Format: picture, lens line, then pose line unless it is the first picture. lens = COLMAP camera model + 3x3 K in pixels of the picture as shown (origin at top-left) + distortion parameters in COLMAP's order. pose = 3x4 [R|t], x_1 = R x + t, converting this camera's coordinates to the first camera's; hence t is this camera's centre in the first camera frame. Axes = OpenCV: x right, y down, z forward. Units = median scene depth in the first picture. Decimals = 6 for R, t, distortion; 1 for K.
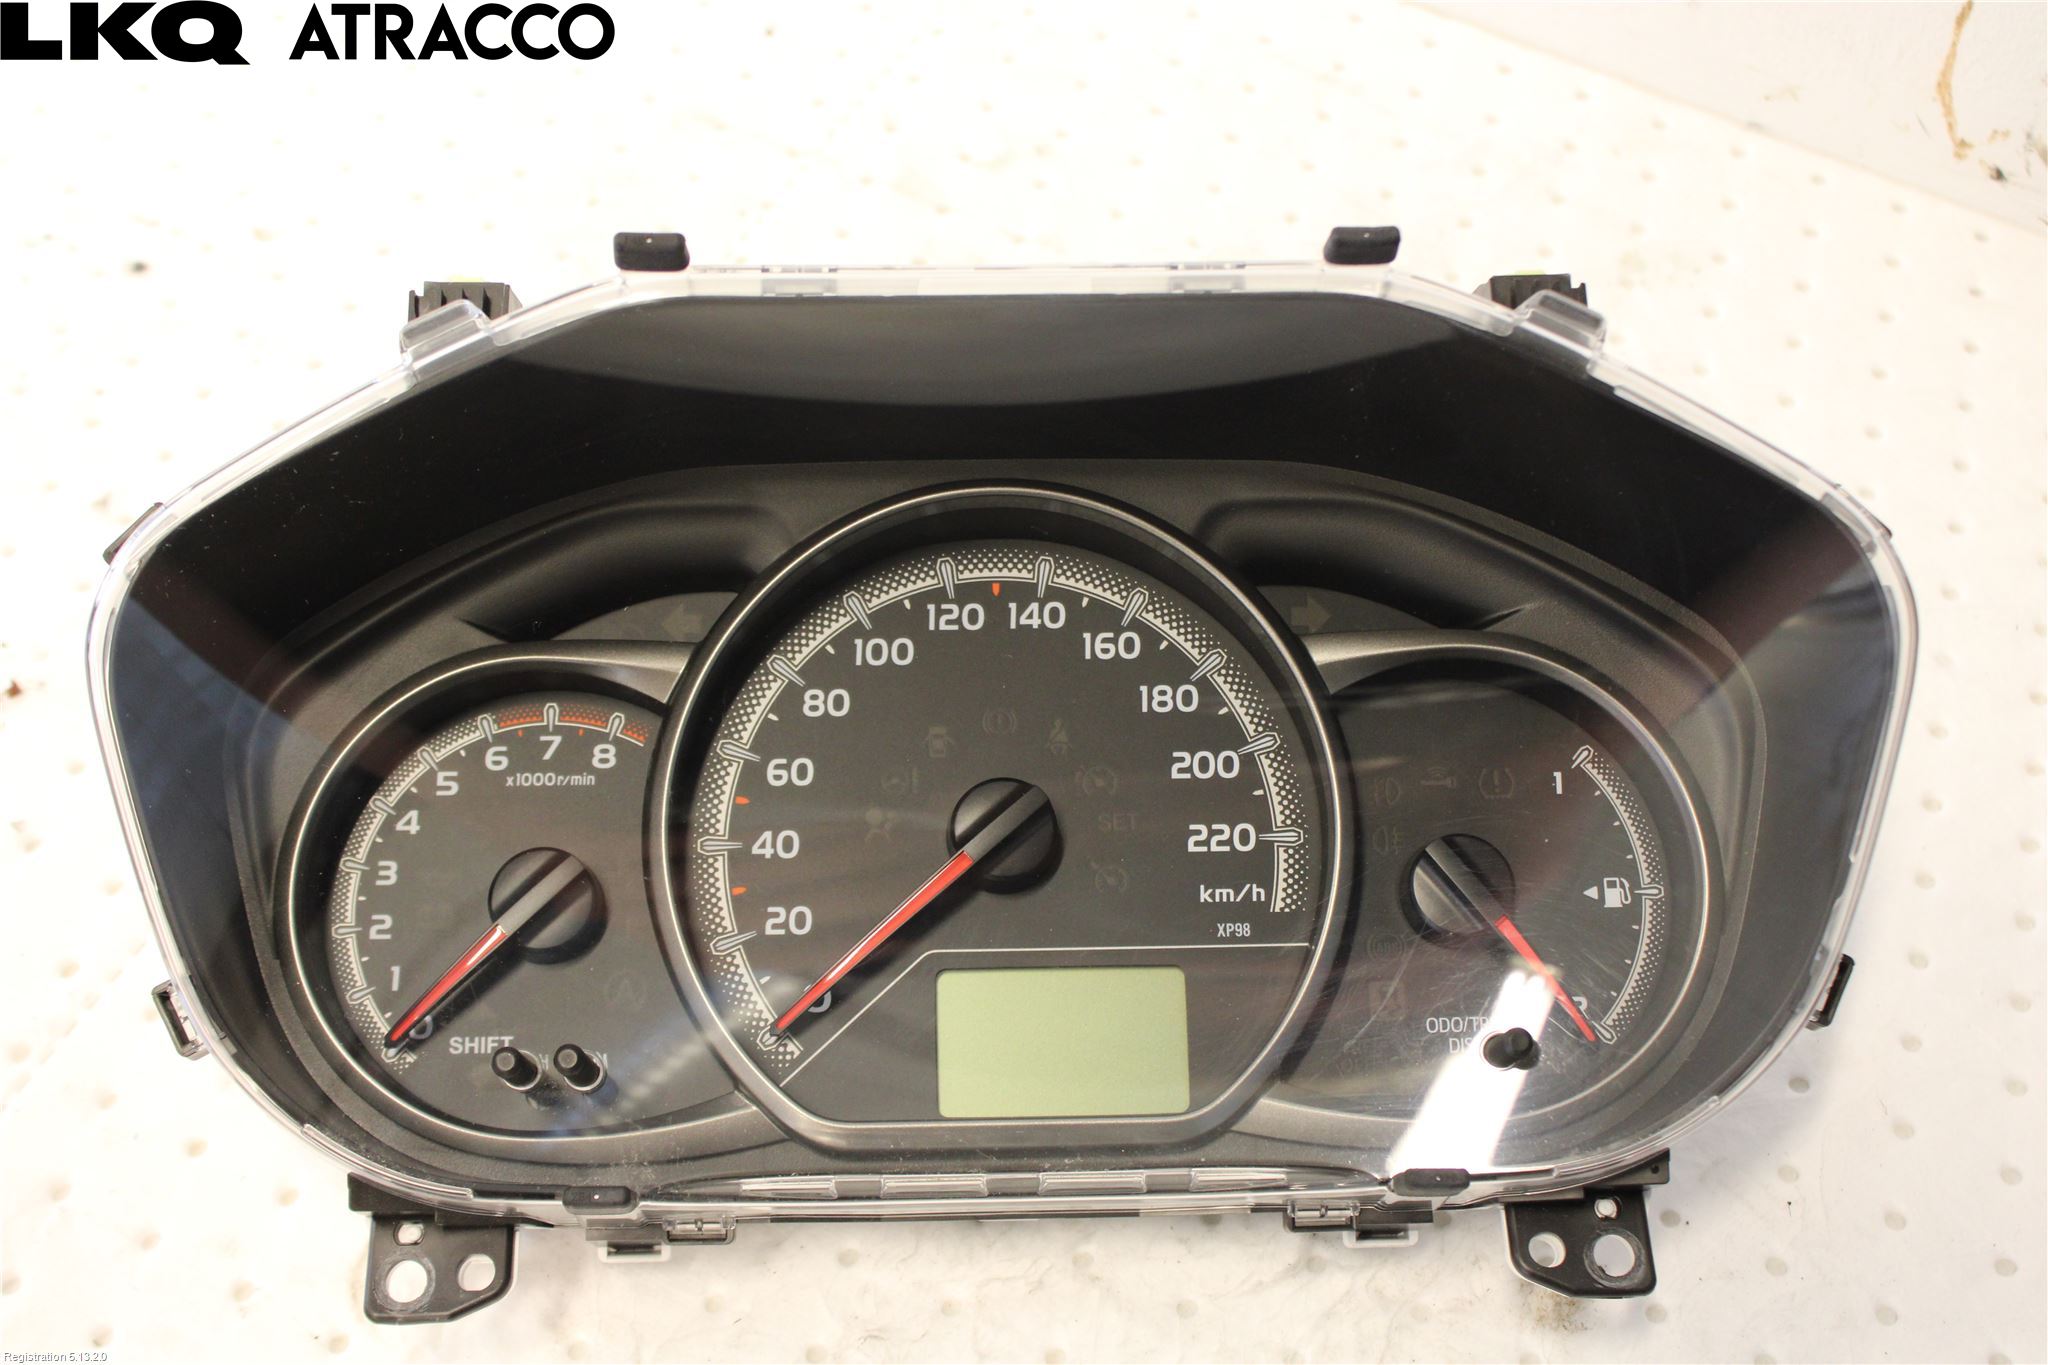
lens RADIAL K [[2823.4, 0, 1012.7], [0, 2823.4, 693.2], [0, 0, 1]] dist [-0.005740, 0.000000]
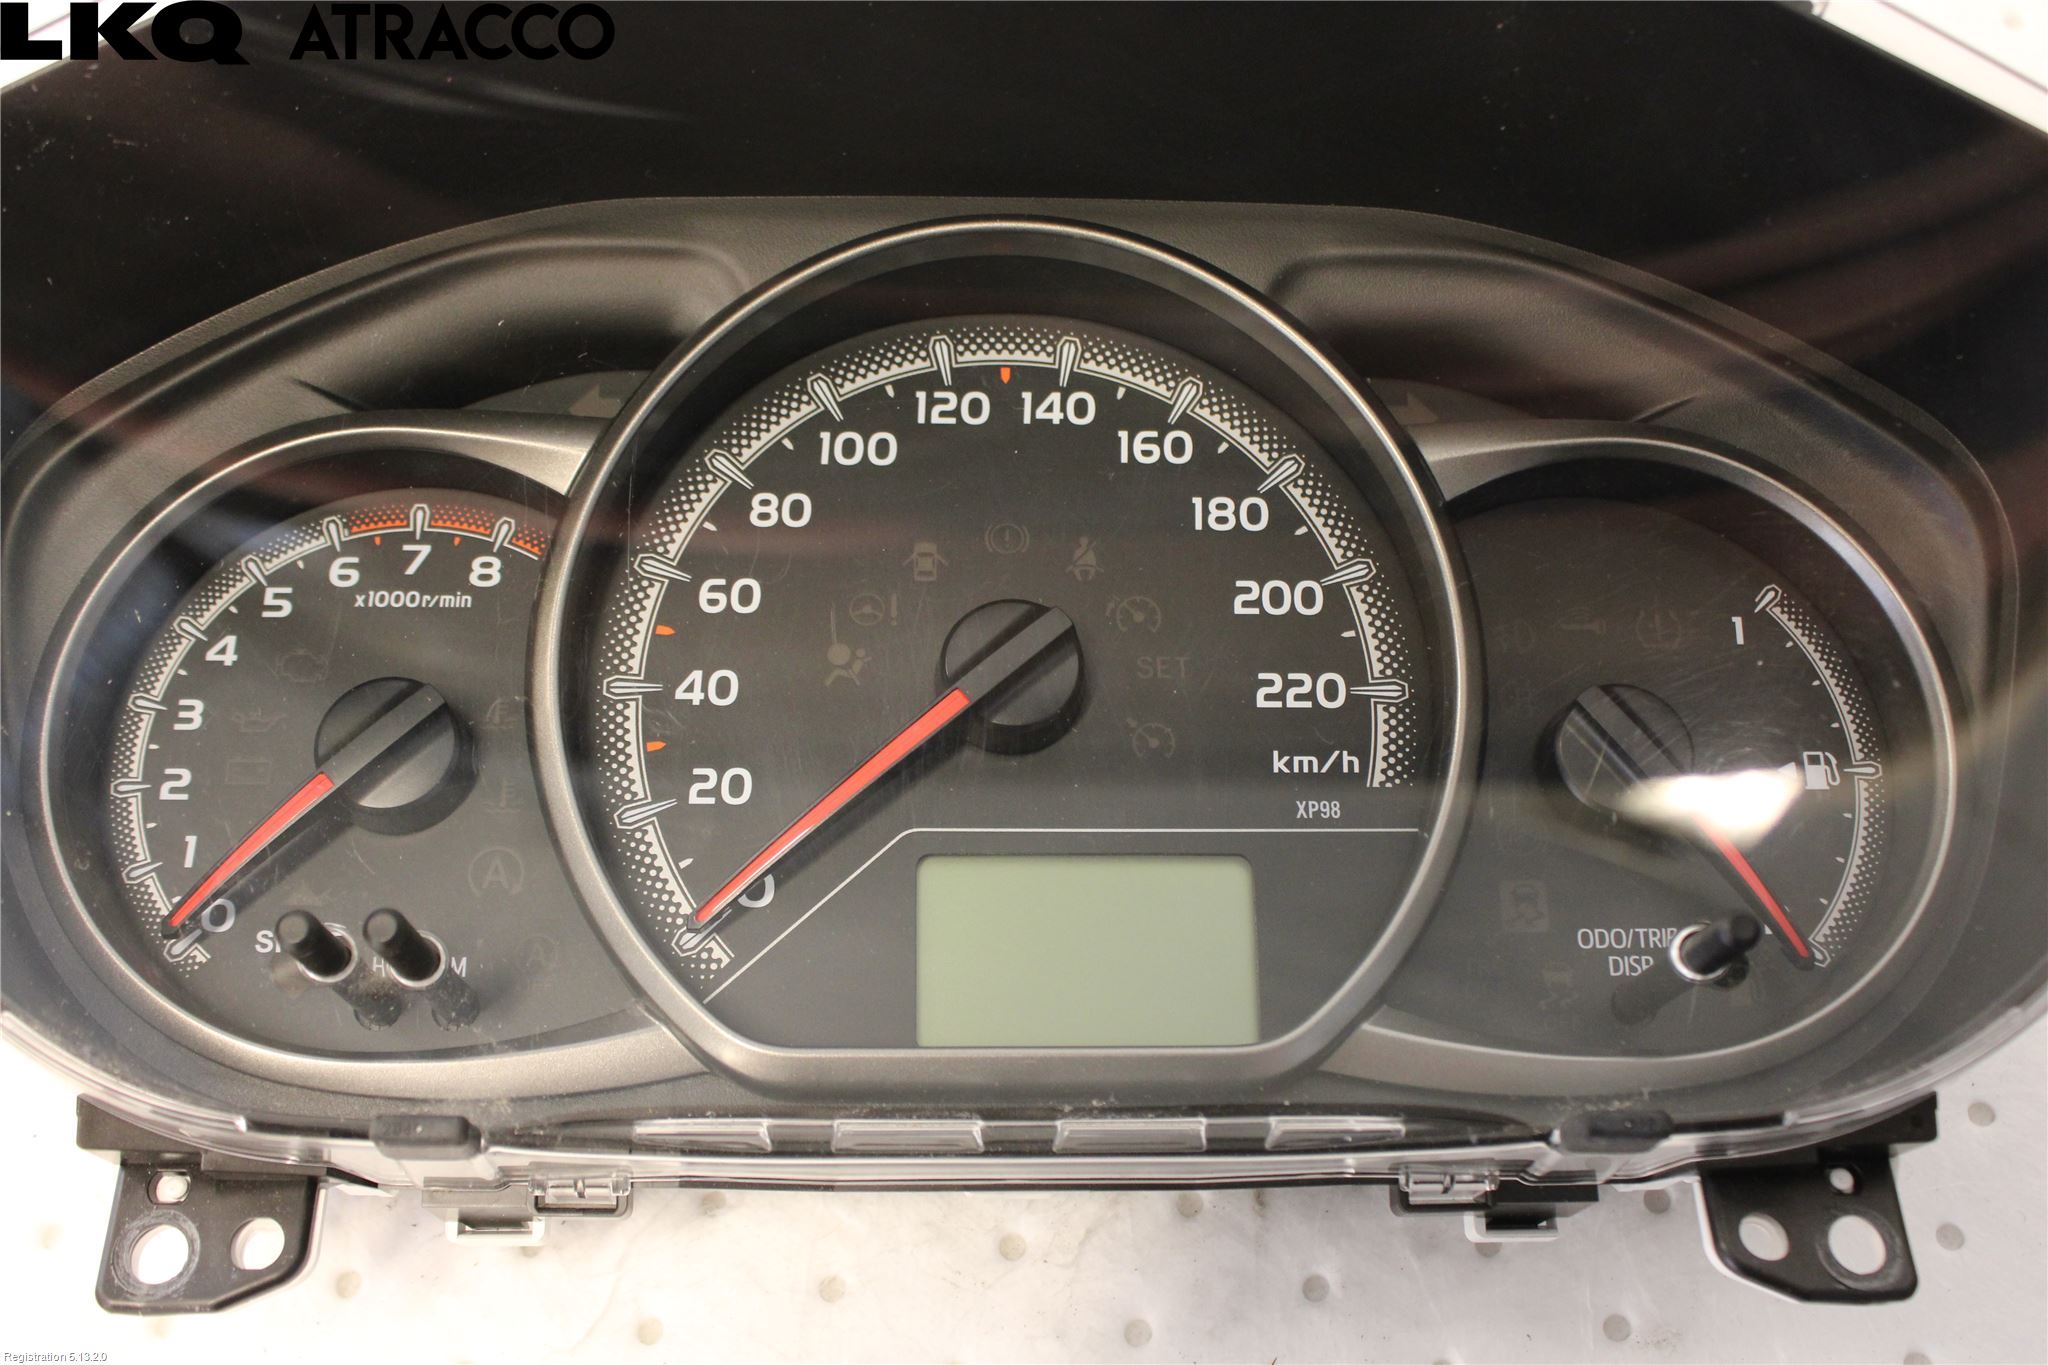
lens RADIAL K [[2326.3, 0, 1014.2], [0, 2326.3, 679.7], [0, 0, 1]] dist [-0.061344, 0.000000]
pose [[0.999886, 0.014934, 0.002086, -0.003737], [-0.014667, 0.995336, -0.095345, 0.109321], [-0.003500, 0.095303, 0.995442, 0.385818]]
